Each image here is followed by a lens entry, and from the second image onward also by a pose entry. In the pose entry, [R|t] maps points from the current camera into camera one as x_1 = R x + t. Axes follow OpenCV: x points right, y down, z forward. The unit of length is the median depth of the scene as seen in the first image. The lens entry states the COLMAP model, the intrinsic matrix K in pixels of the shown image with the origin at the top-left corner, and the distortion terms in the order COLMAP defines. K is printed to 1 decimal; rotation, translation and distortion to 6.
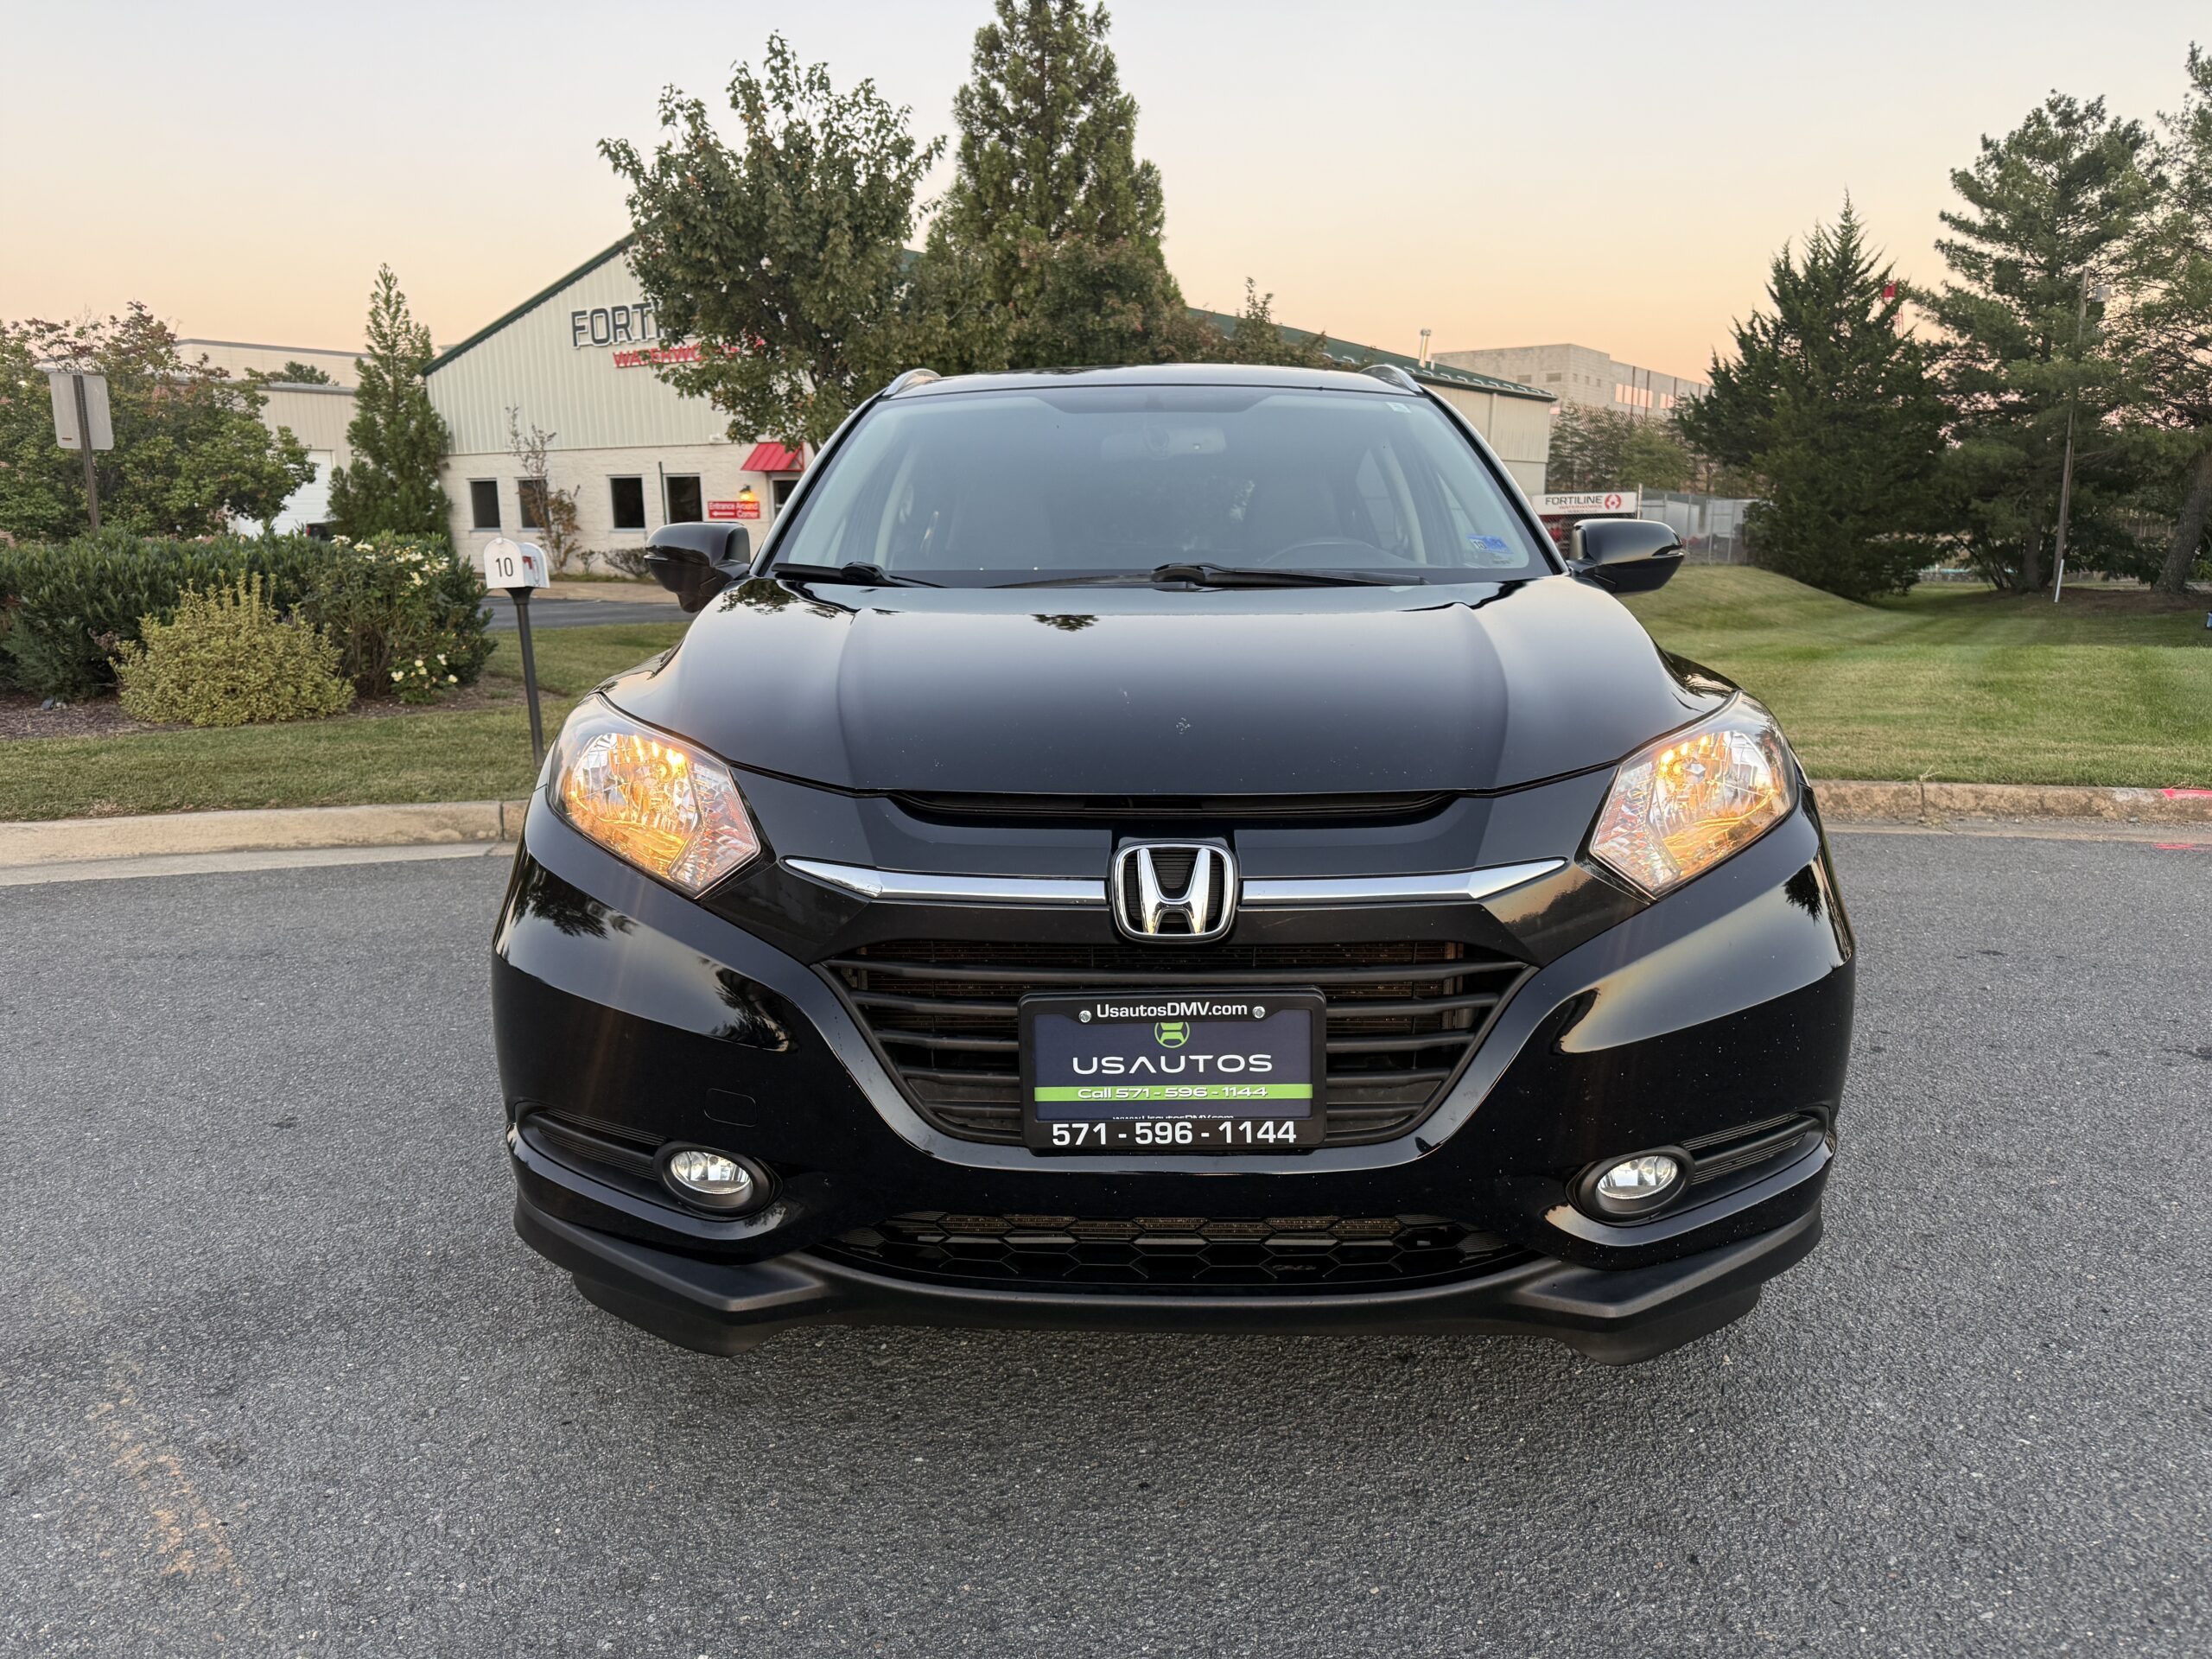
lens RADIAL K [[1576.7, 0, 1115.7], [0, 1576.7, 863.2], [0, 0, 1]] dist [0.004049, -0.003088]
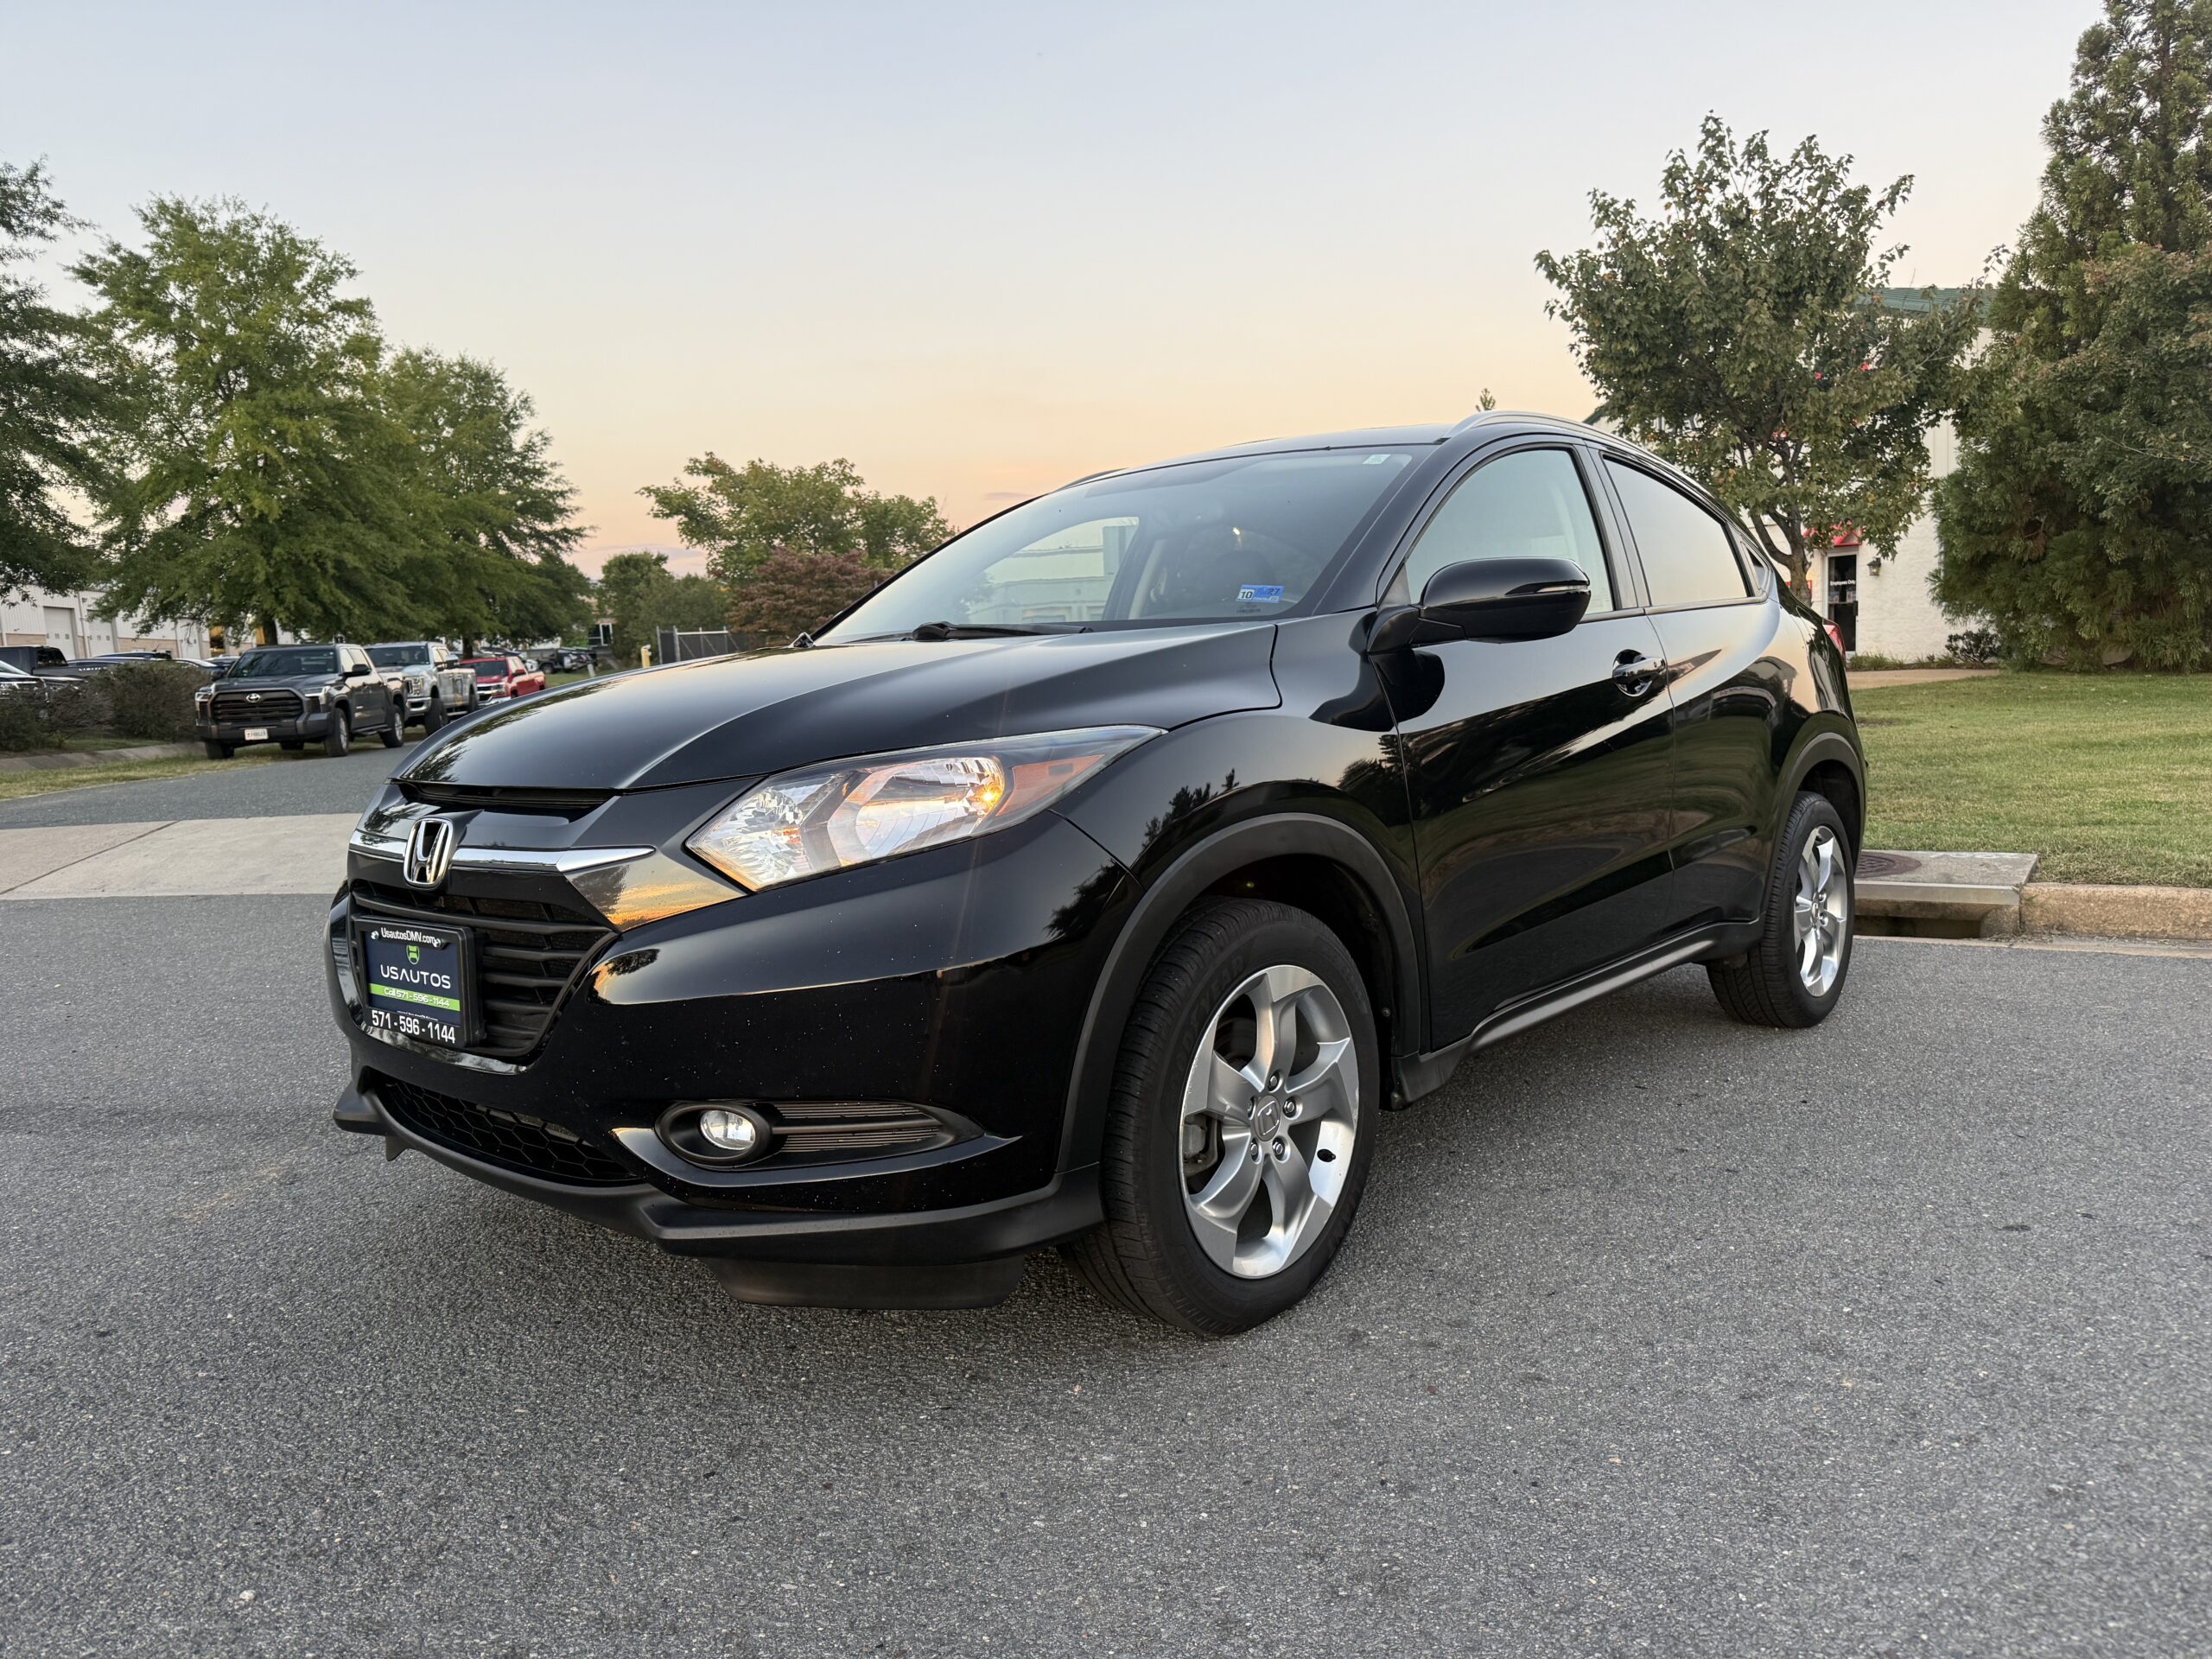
lens RADIAL K [[1576.7, 0, 1115.7], [0, 1576.7, 863.2], [0, 0, 1]] dist [0.004049, -0.003088]
pose [[0.780387, 0.047621, -0.623481, 0.132125], [-0.082979, 0.996164, -0.027775, 0.001483], [0.619767, 0.073412, 0.781345, 0.027761]]
